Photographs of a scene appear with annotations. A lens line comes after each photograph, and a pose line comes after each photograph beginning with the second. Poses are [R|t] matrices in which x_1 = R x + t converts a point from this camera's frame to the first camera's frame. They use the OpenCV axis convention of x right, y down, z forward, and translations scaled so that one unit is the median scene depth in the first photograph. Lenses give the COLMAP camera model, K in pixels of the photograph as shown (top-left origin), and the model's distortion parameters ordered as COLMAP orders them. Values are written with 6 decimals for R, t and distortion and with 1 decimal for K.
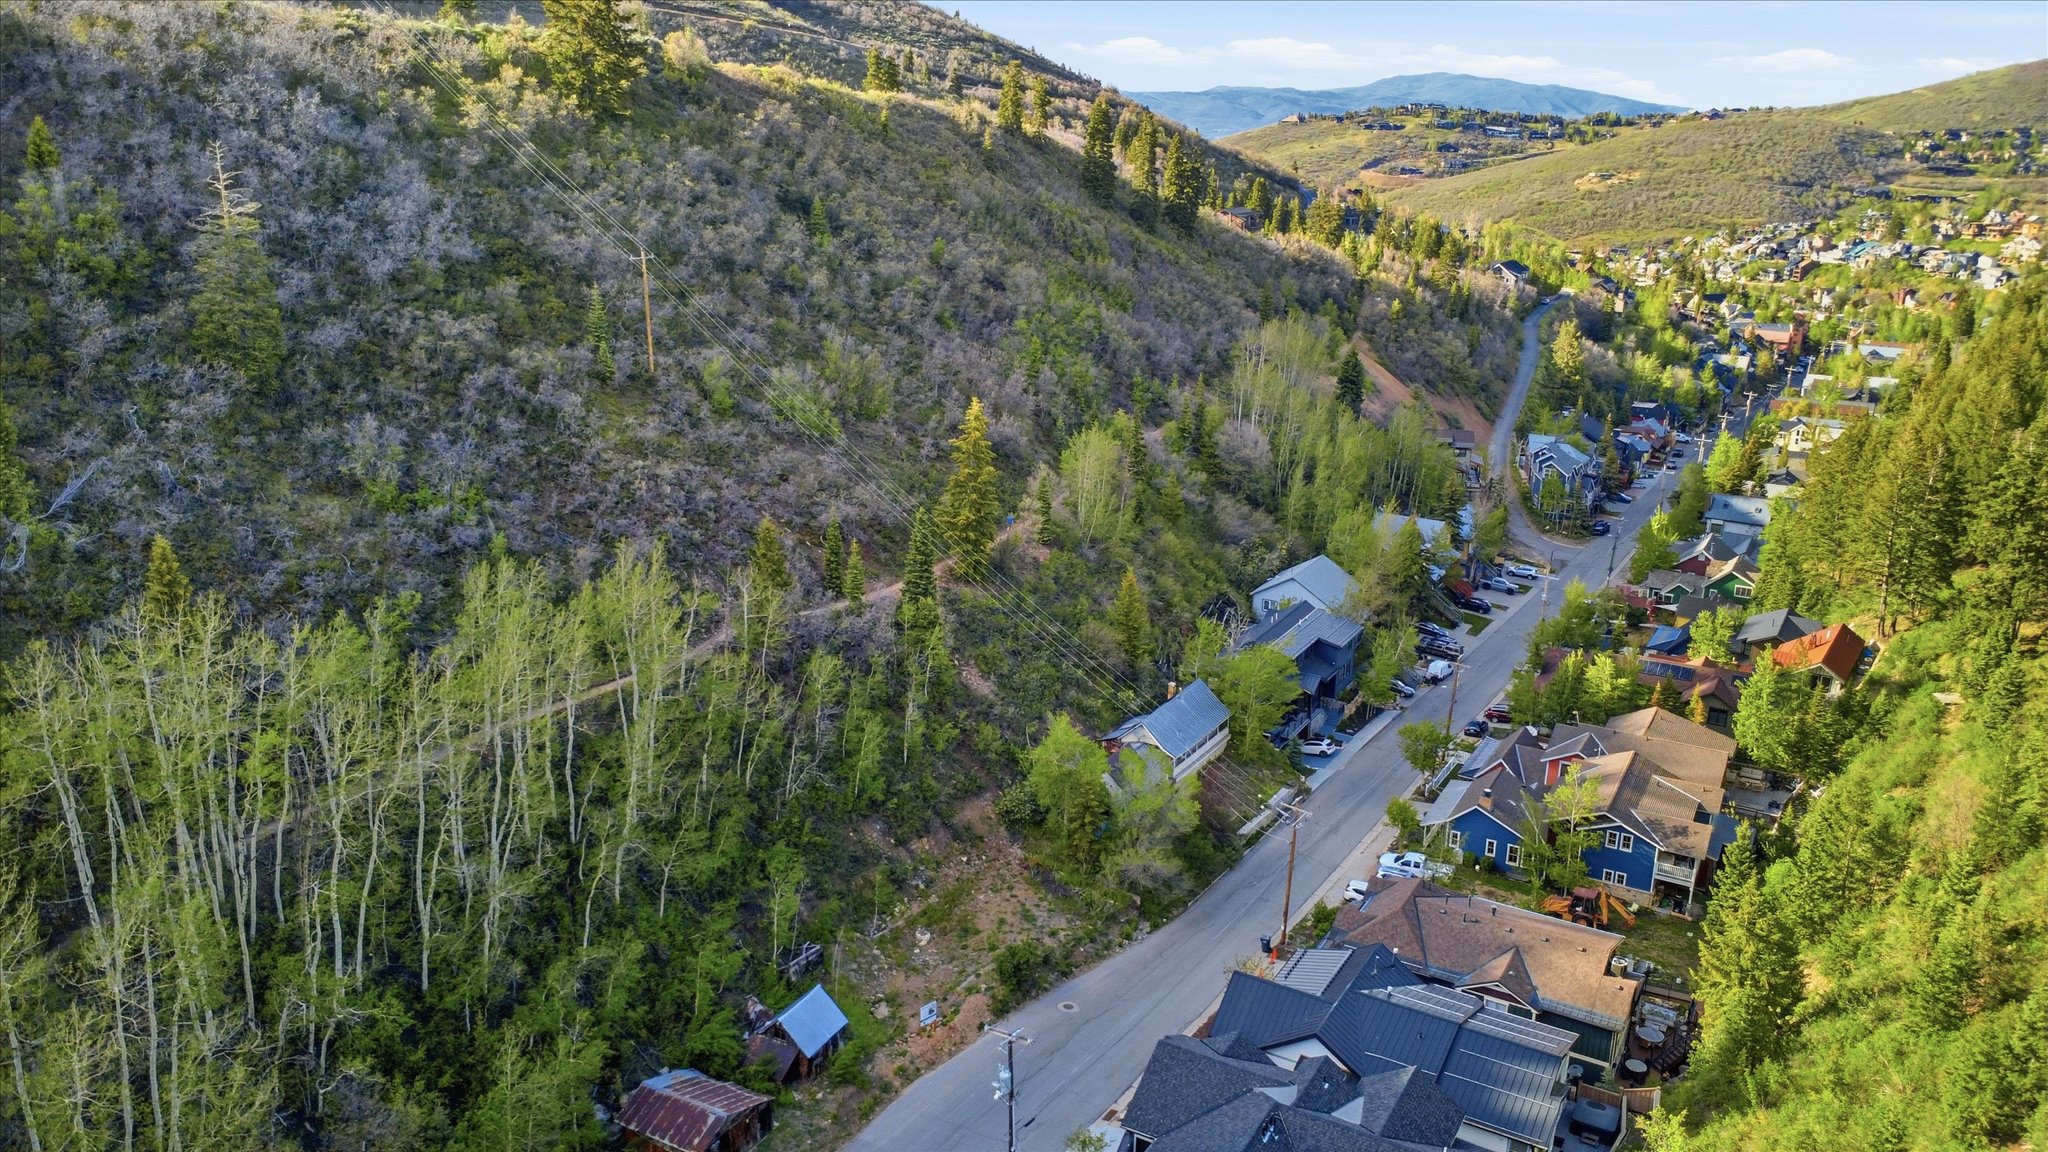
lens RADIAL K [[1489.1, 0, 1029.8], [0, 1489.1, 575.5], [0, 0, 1]] dist [-0.004059, 0.002267]
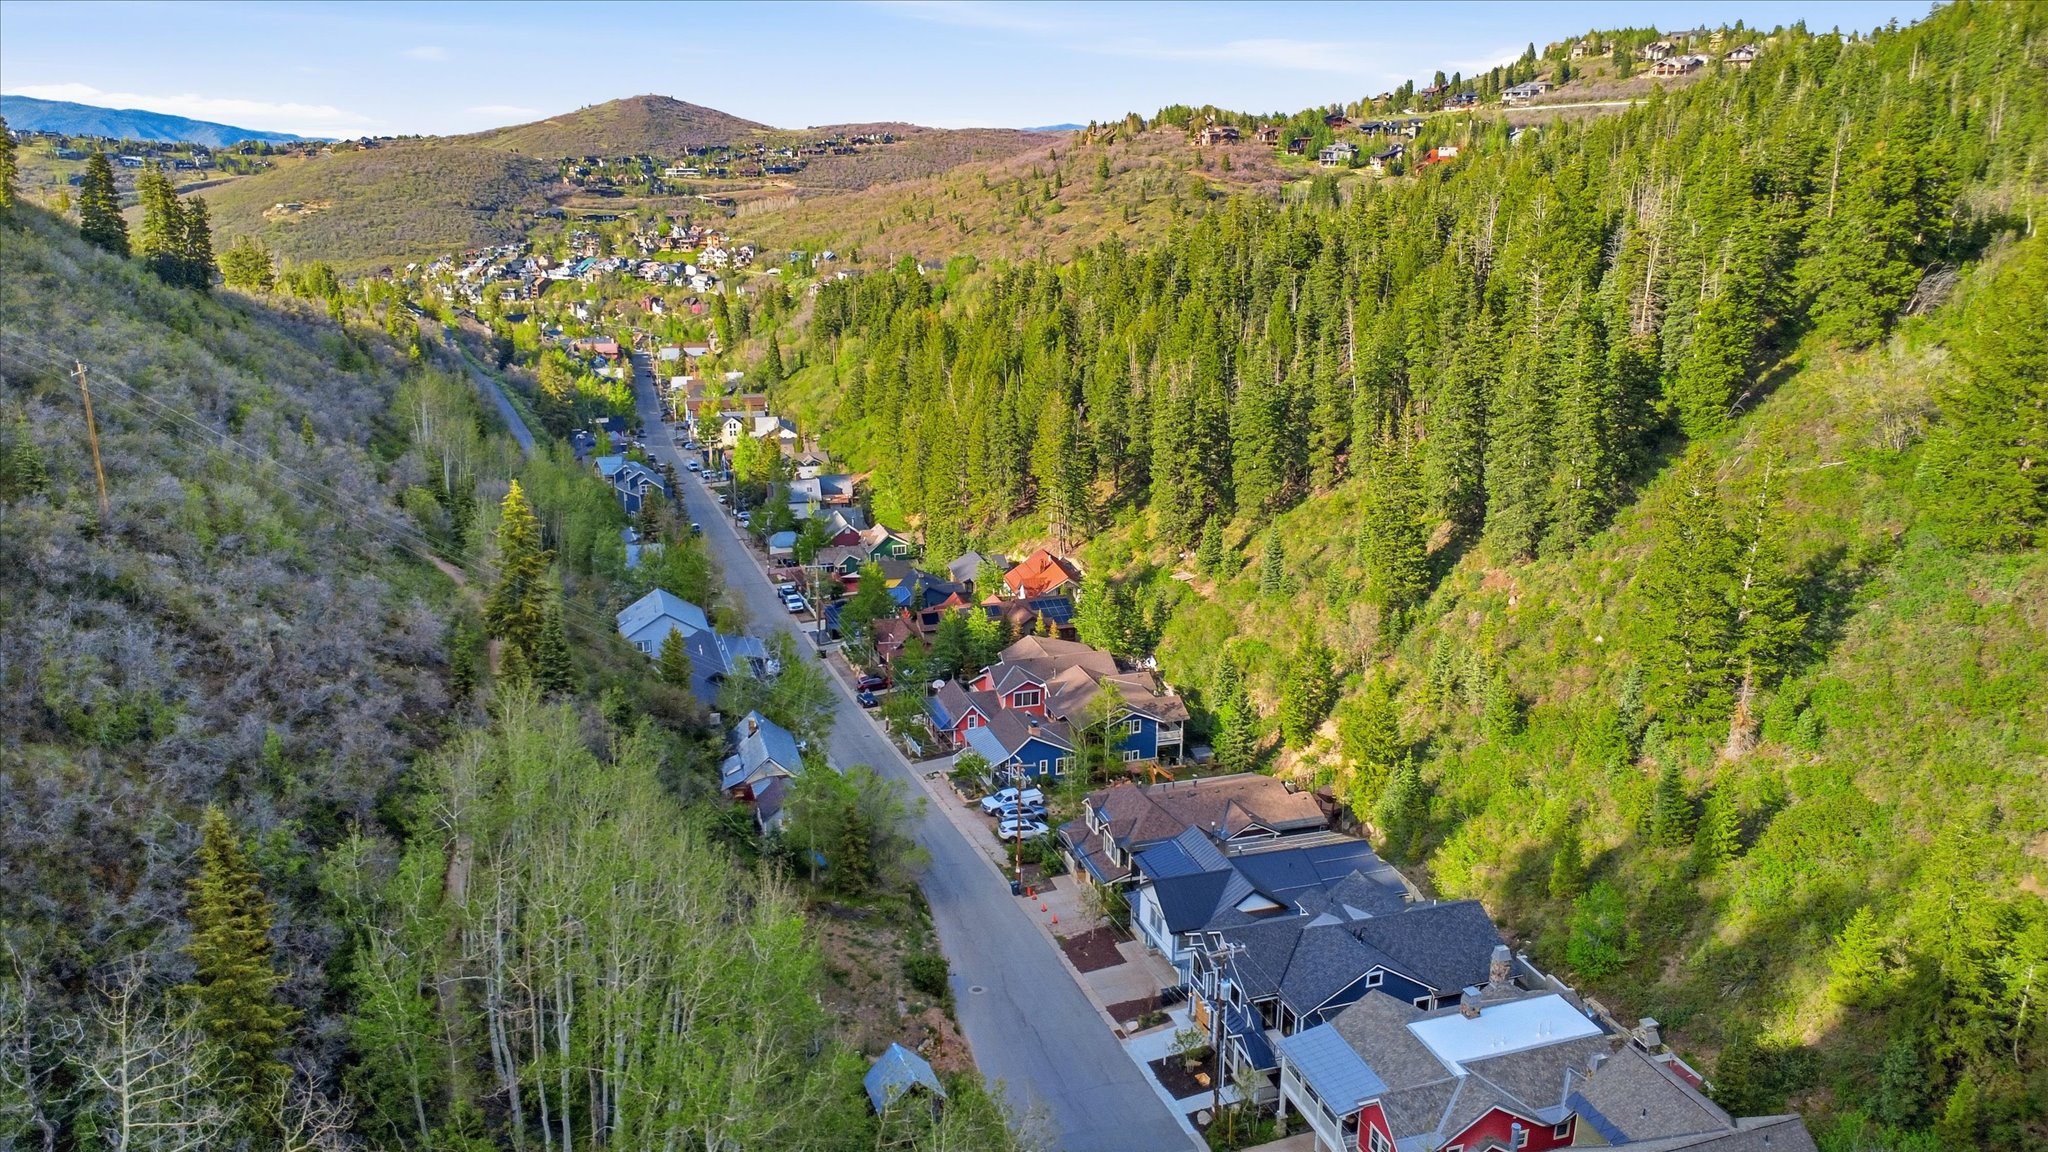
lens RADIAL K [[1489.1, 0, 1028.1], [0, 1489.1, 571.1], [0, 0, 1]] dist [-0.004059, 0.002267]
pose [[0.661858, -0.206849, 0.720526, -0.410145], [0.220424, 0.972386, 0.076677, -0.052664], [-0.716489, 0.108072, 0.689176, 0.110133]]
